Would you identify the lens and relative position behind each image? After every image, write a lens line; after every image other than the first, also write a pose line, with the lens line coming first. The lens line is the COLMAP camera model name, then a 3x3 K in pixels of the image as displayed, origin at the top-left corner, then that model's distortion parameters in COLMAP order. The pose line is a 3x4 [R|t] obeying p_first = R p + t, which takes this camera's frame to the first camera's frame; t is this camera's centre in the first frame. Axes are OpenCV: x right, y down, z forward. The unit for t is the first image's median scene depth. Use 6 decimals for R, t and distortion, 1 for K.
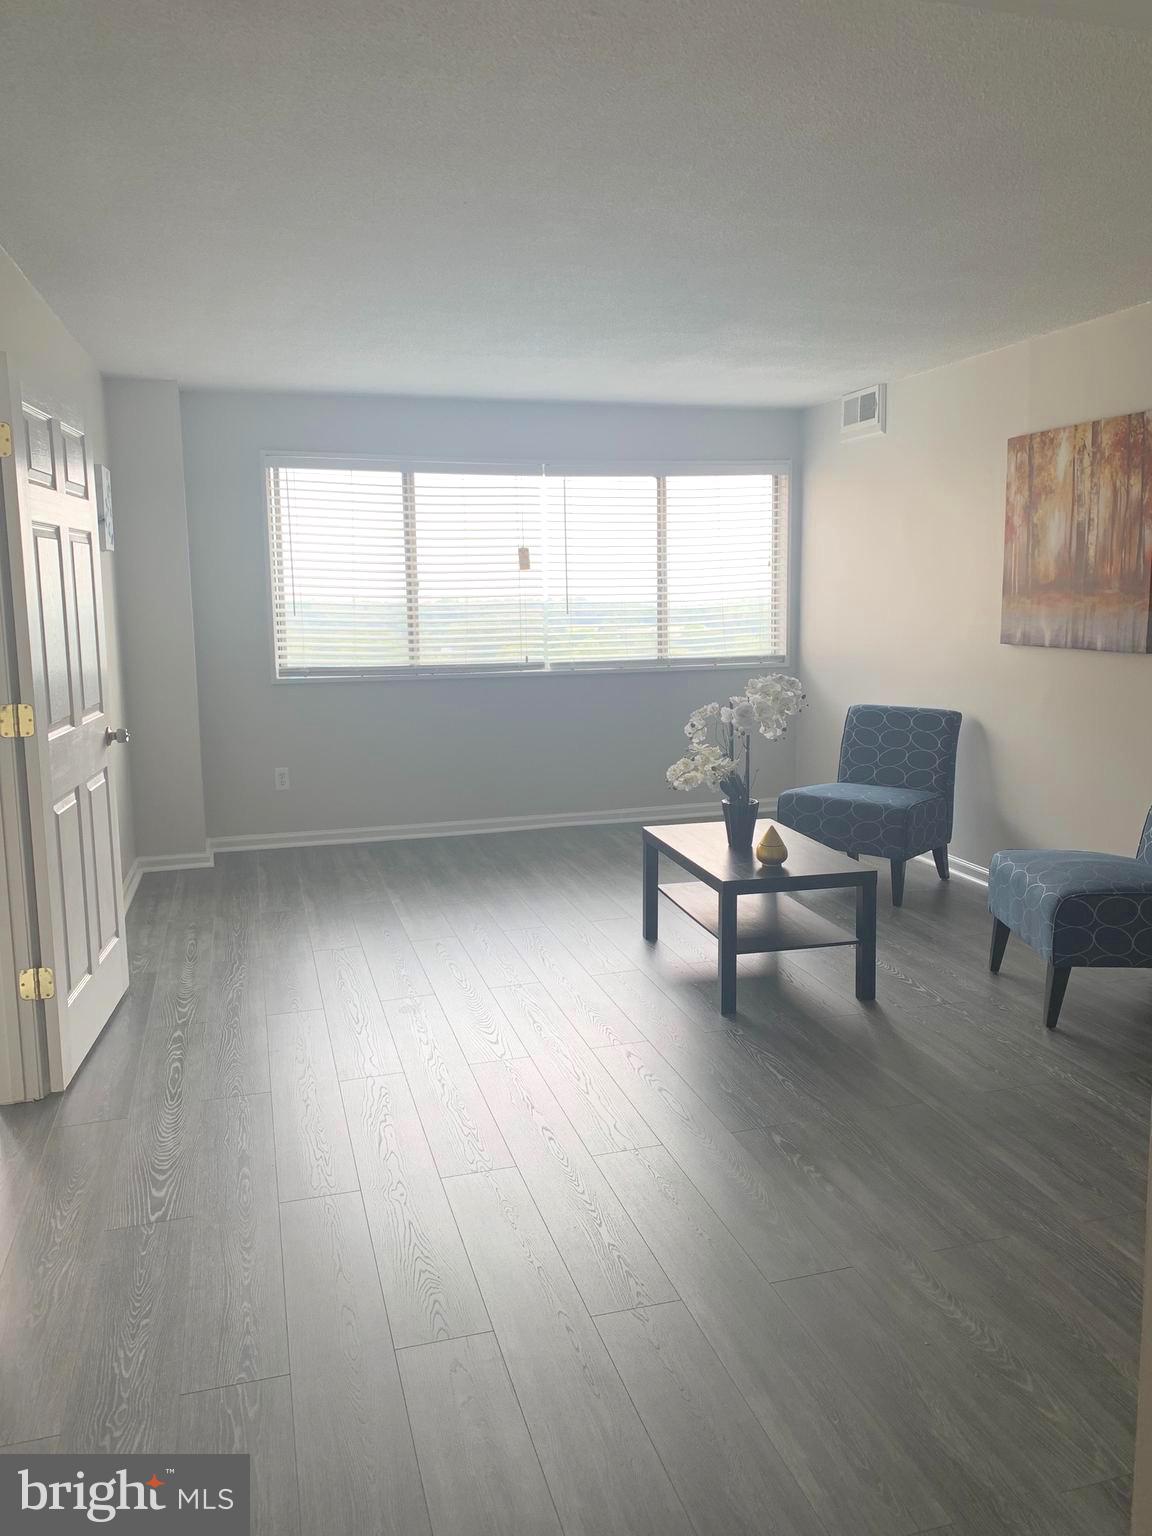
lens RADIAL K [[1174.5, 0, 589.4], [0, 1174.5, 752.3], [0, 0, 1]] dist [0.040193, -0.045049]
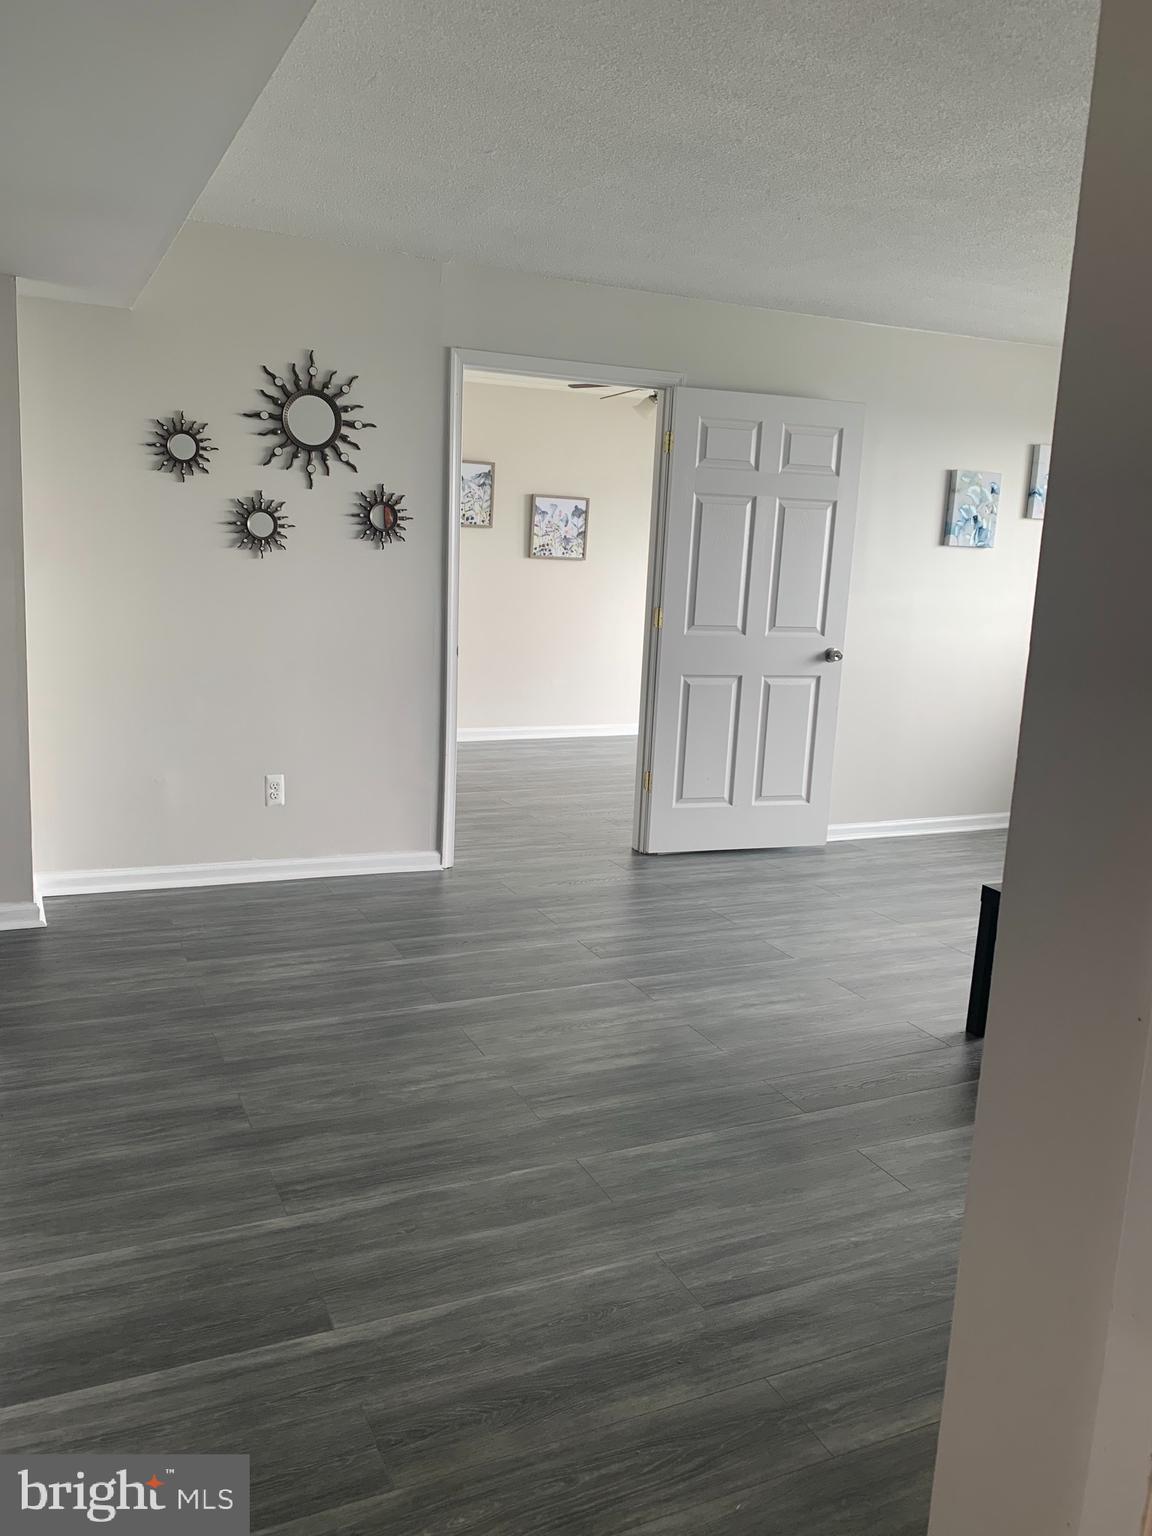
lens RADIAL K [[1174.5, 0, 564.2], [0, 1174.5, 758.1], [0, 0, 1]] dist [0.040193, -0.045049]
pose [[0.141753, 0.200041, -0.969479, 0.765483], [-0.187170, 0.967119, 0.172186, -0.064201], [0.972046, 0.157049, 0.174534, 0.435040]]
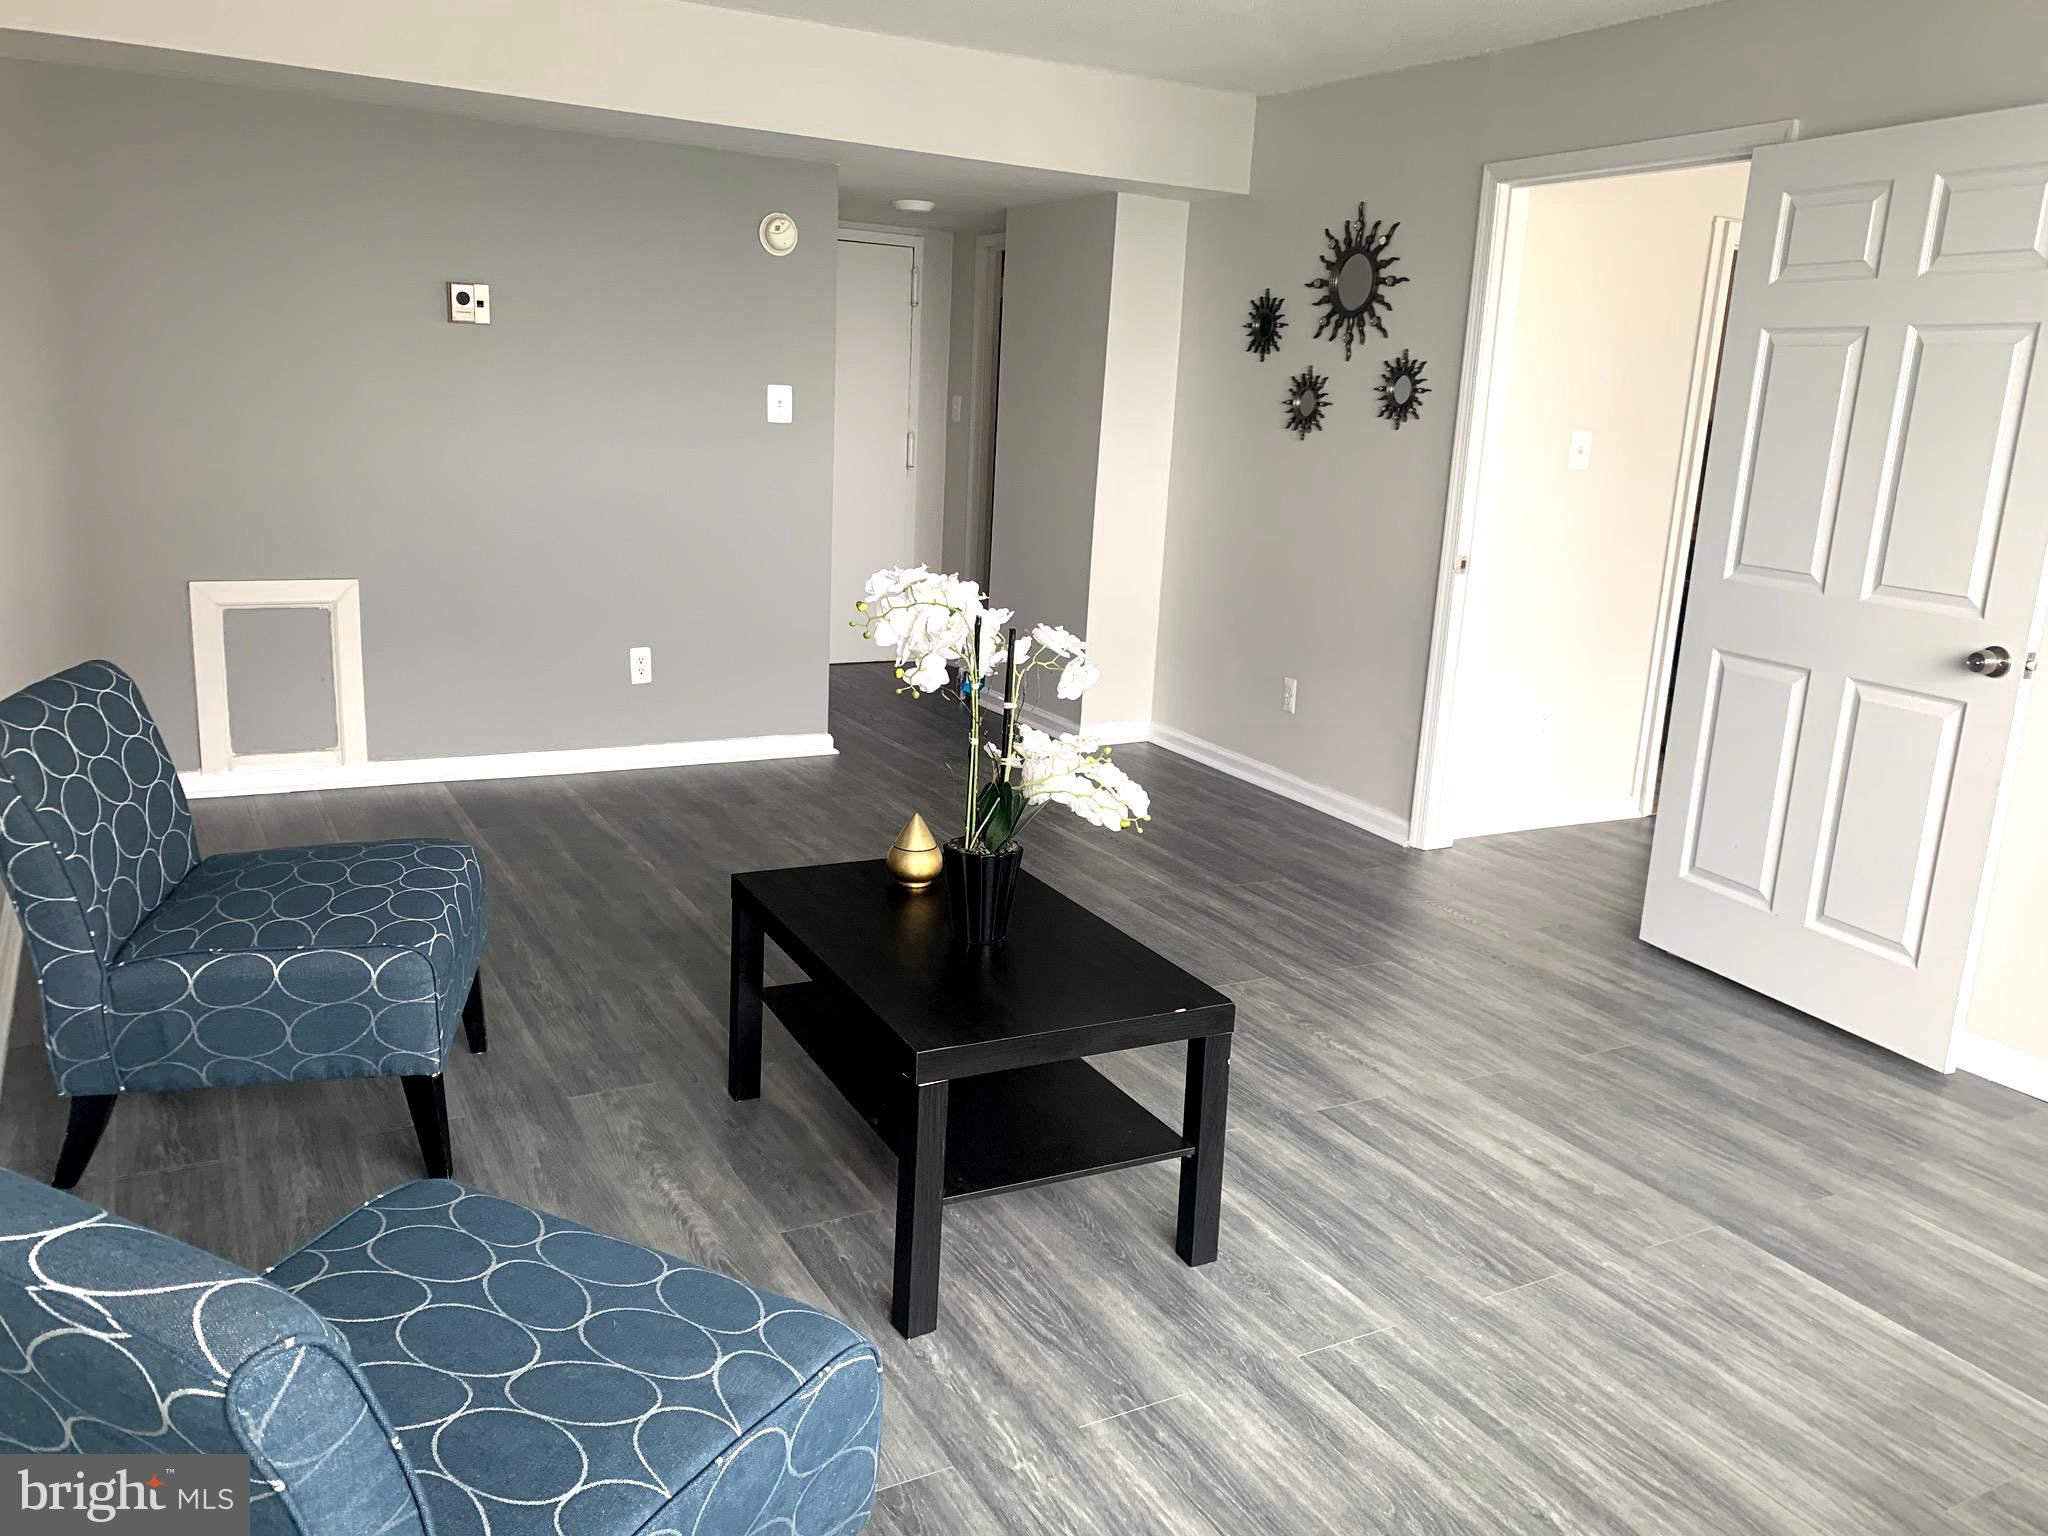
lens RADIAL K [[1566.0, 0, 1016.9], [0, 1566.0, 757.9], [0, 0, 1]] dist [0.040193, -0.045049]
pose [[-0.975828, 0.015163, -0.218011, 0.236567], [-0.066416, 0.929827, 0.361954, -0.202314], [0.208201, 0.367684, -0.906345, 1.463179]]
